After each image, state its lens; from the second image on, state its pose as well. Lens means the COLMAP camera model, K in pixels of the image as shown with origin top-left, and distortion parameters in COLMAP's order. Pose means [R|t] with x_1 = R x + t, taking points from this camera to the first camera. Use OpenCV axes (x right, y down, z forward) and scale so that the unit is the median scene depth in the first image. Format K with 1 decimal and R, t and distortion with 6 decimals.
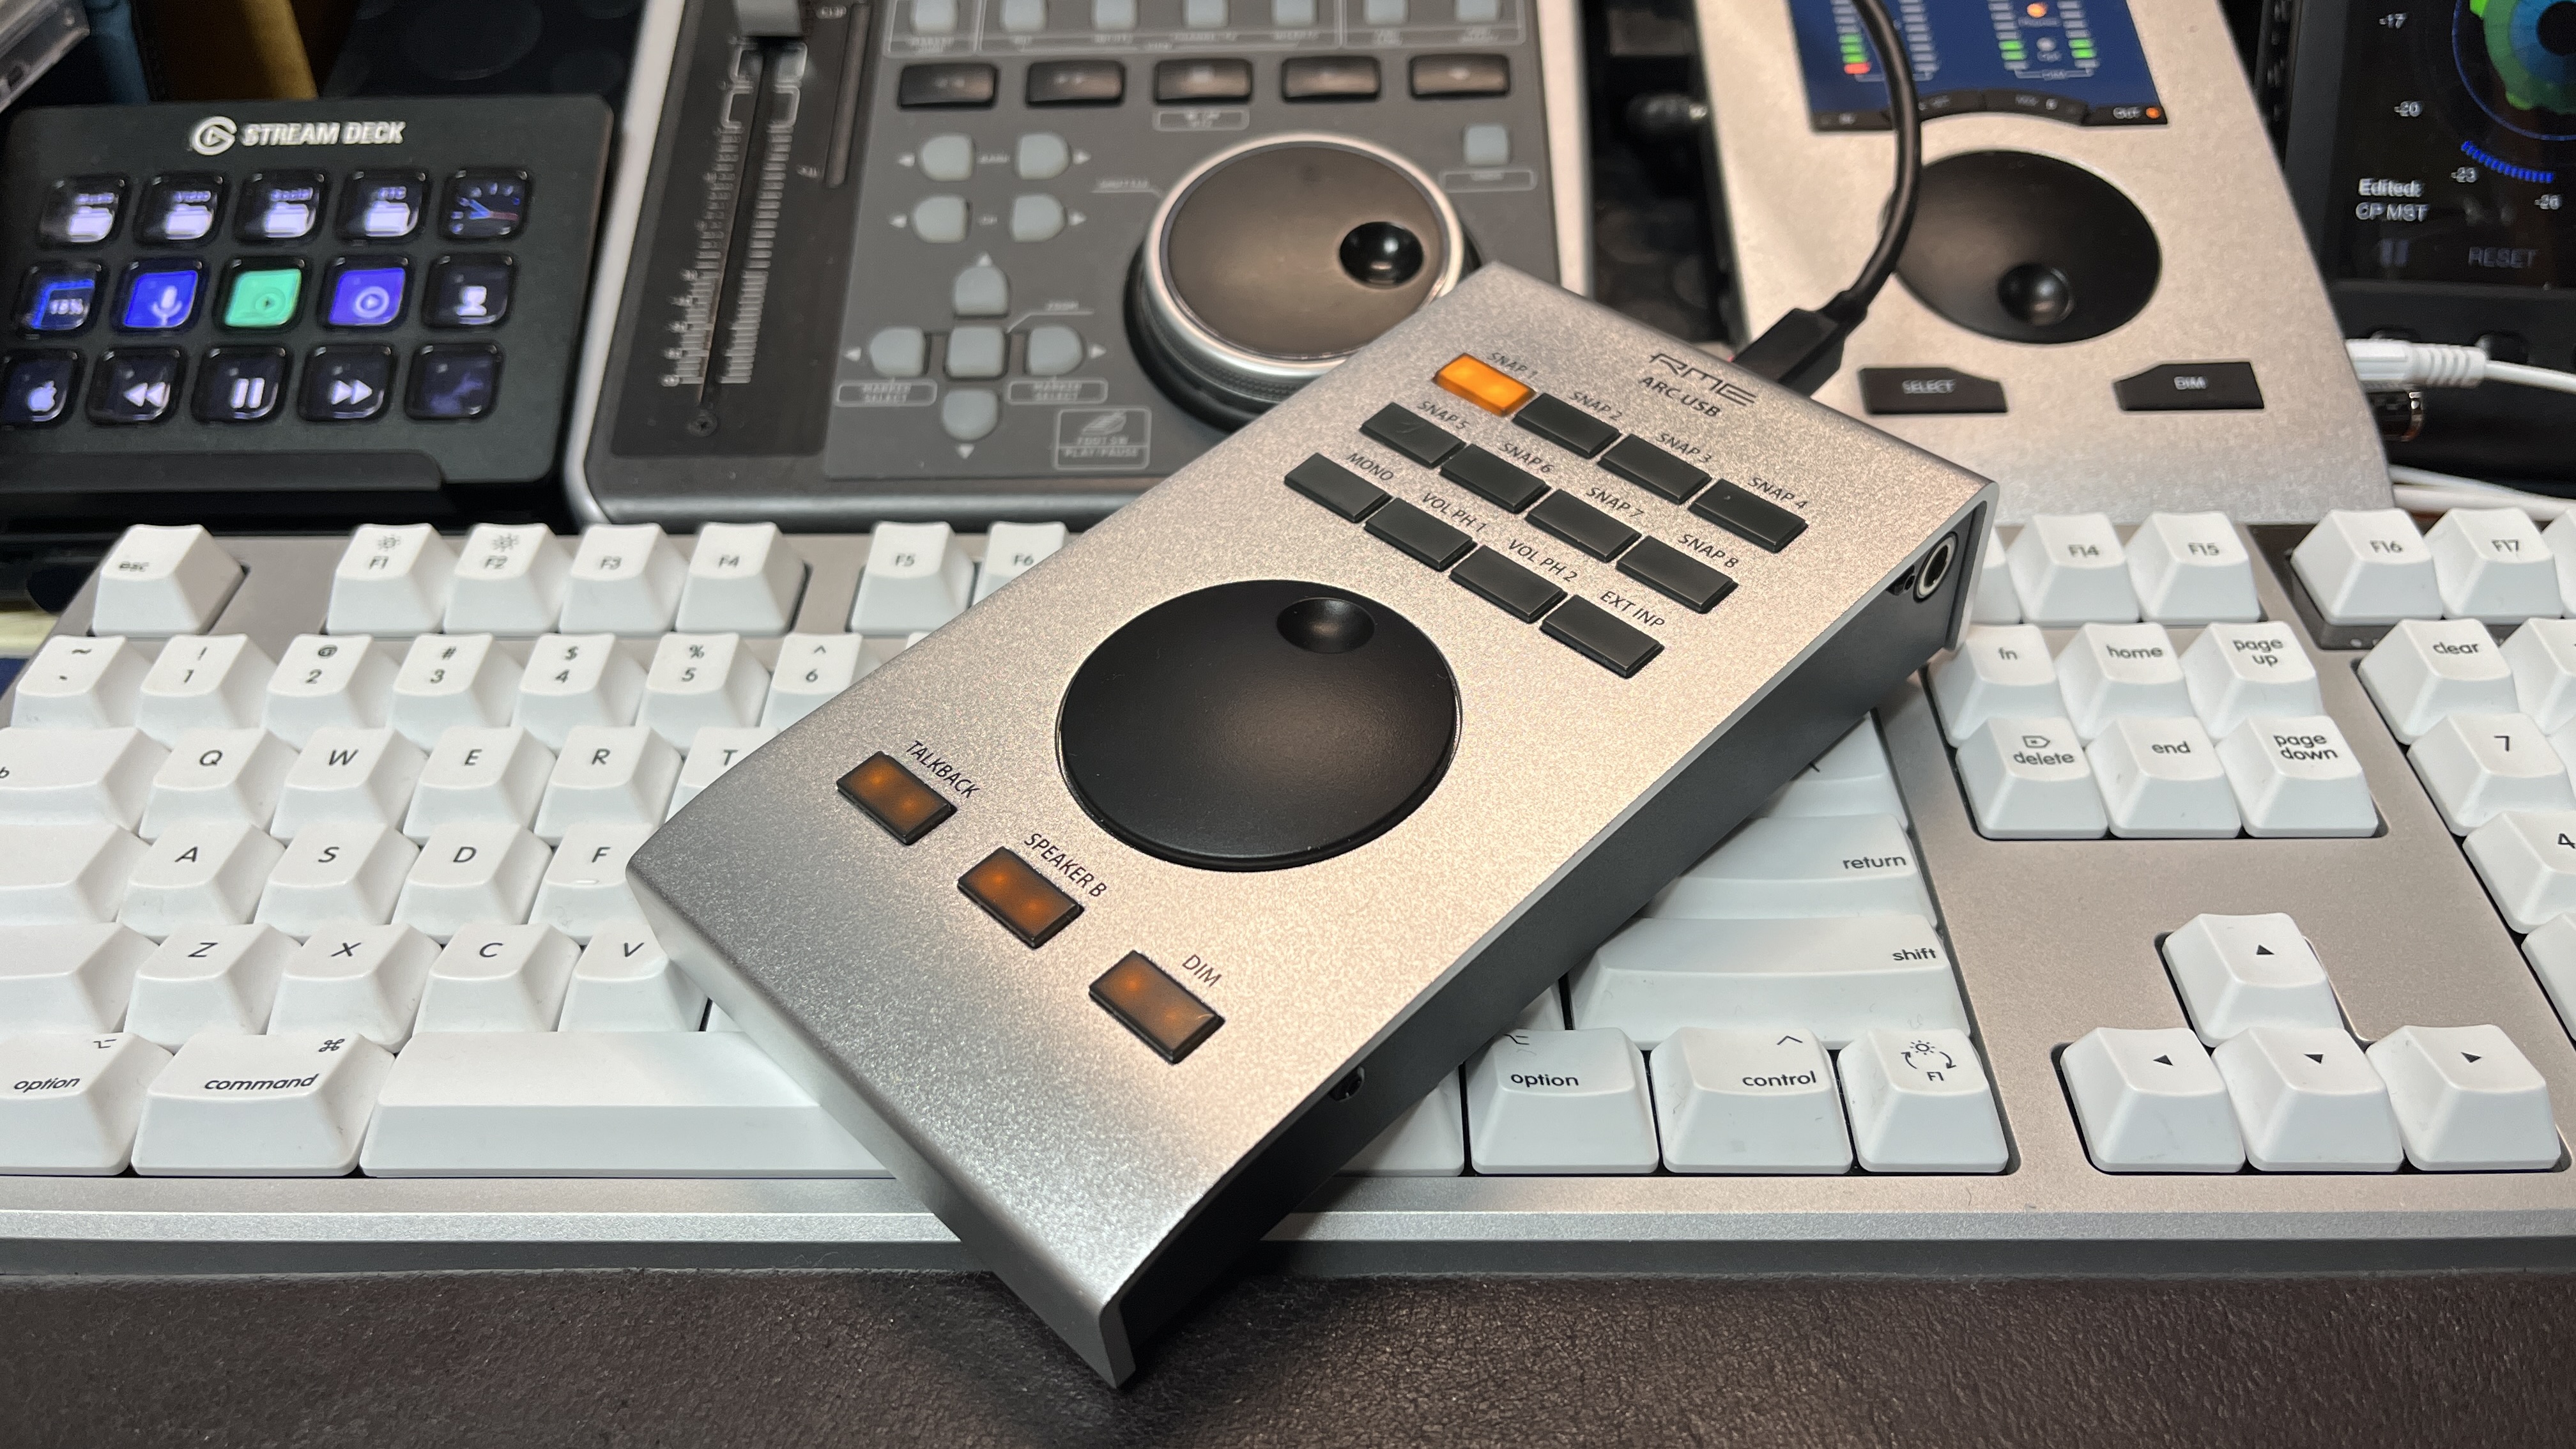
lens RADIAL K [[2040.5, 0, 1288.0], [0, 2040.5, 724.5], [0, 0, 1]] dist [0.014701, -0.007942]
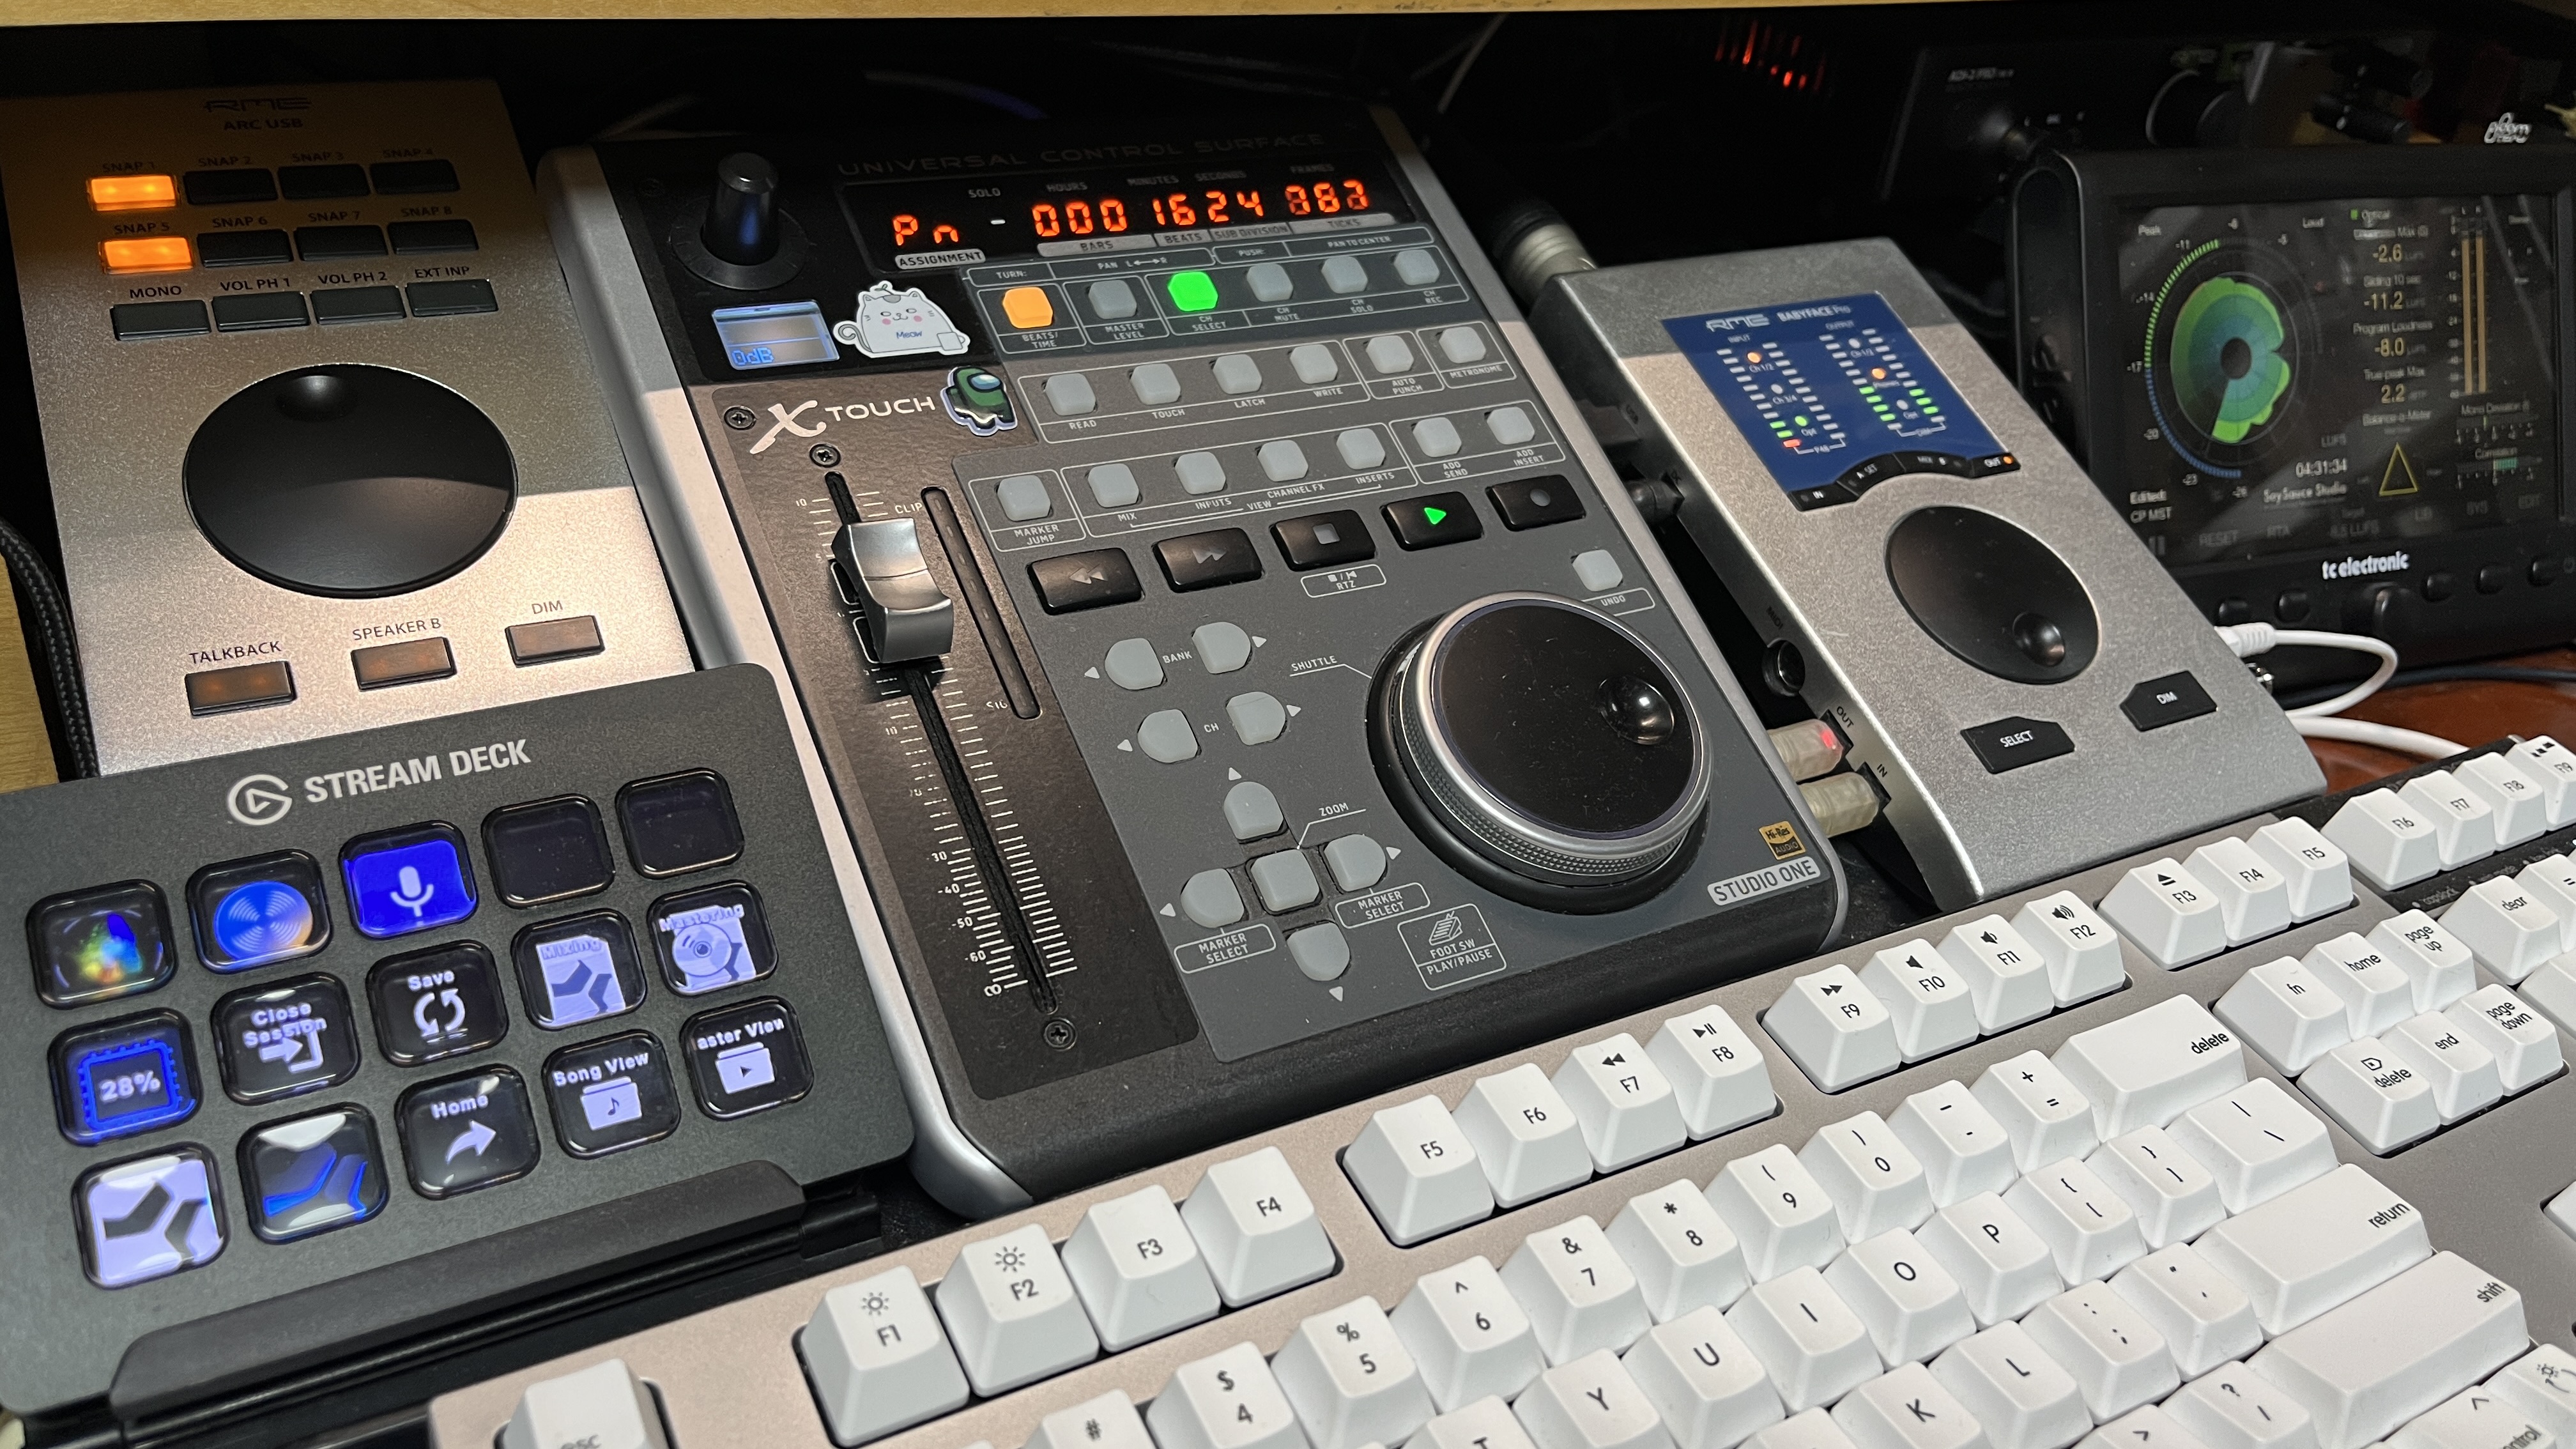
lens RADIAL K [[2040.5, 0, 1288.0], [0, 2040.5, 724.5], [0, 0, 1]] dist [0.014701, -0.007942]
pose [[0.856593, -0.181557, 0.482996, -0.579429], [0.196202, 0.980348, 0.020548, -0.265303], [-0.477235, 0.077164, 0.875381, 0.164350]]
